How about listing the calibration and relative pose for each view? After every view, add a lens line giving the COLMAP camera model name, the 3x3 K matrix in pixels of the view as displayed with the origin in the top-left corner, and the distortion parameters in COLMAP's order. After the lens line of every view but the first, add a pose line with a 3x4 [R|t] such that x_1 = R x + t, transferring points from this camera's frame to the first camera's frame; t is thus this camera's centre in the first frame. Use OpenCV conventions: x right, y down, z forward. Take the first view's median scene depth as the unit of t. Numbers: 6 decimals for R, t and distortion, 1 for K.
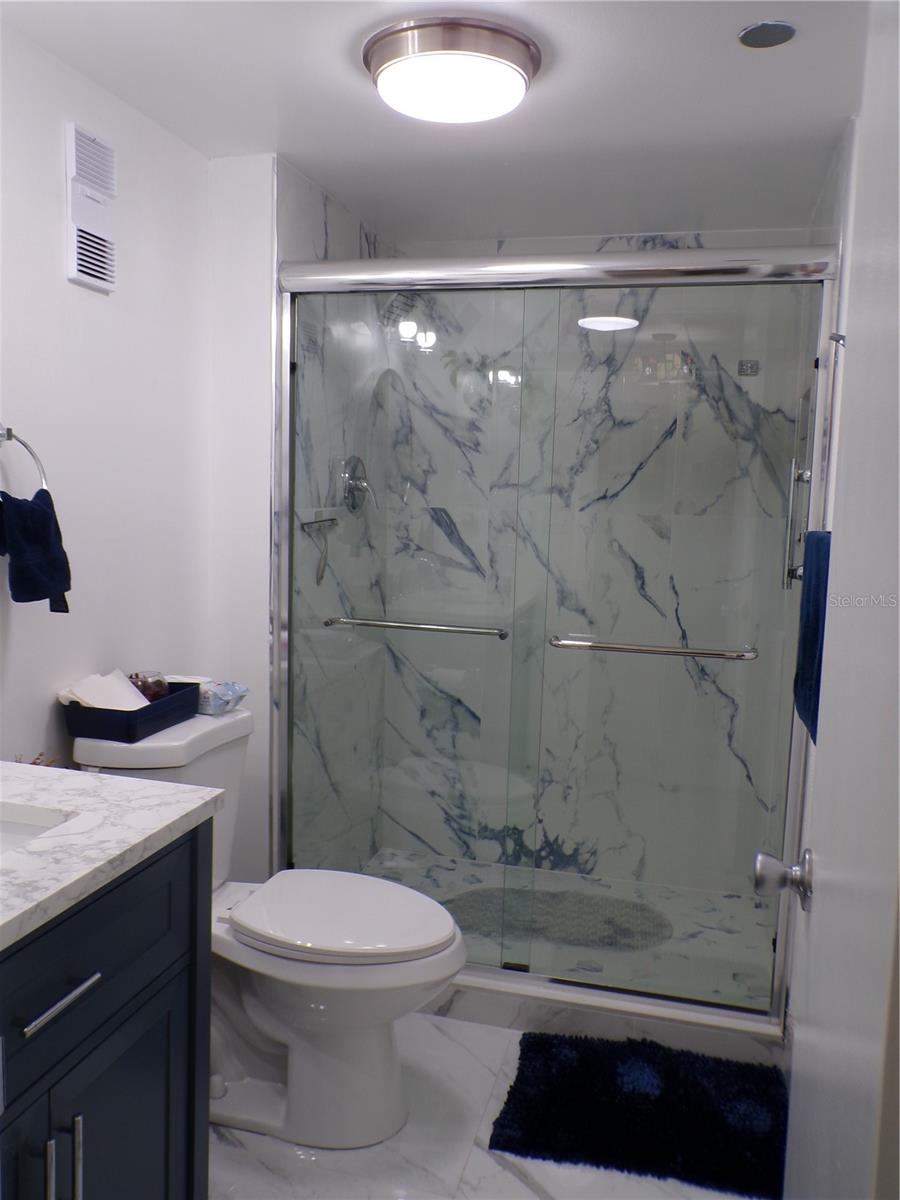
lens RADIAL K [[990.8, 0, 448.0], [0, 990.8, 589.0], [0, 0, 1]] dist [-0.006409, 0.029816]
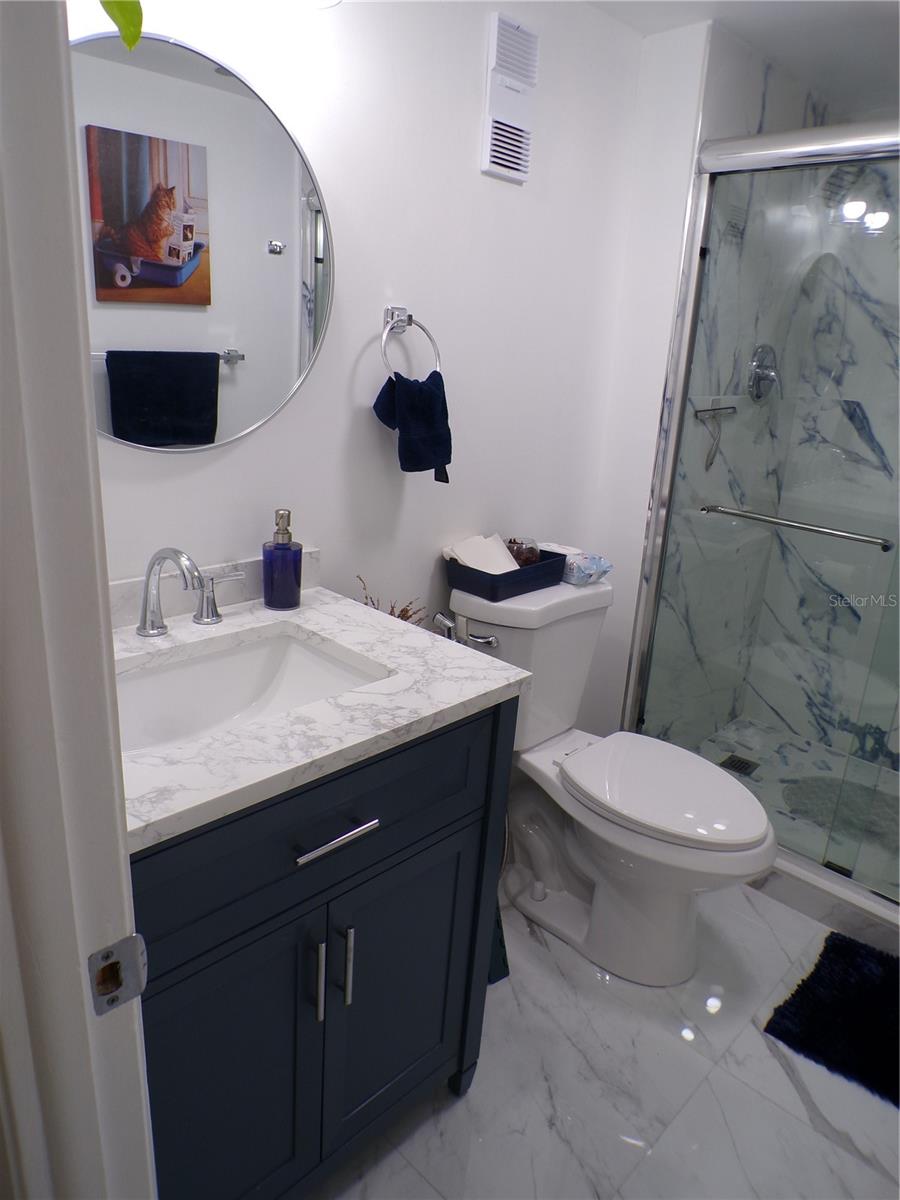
lens RADIAL K [[804.2, 0, 444.3], [0, 804.2, 594.0], [0, 0, 1]] dist [-0.040505, 0.015853]
pose [[0.871696, 0.166777, -0.460795, 0.048285], [-0.081415, 0.976526, 0.199421, -0.028460], [0.483237, -0.136319, 0.864812, 0.145118]]
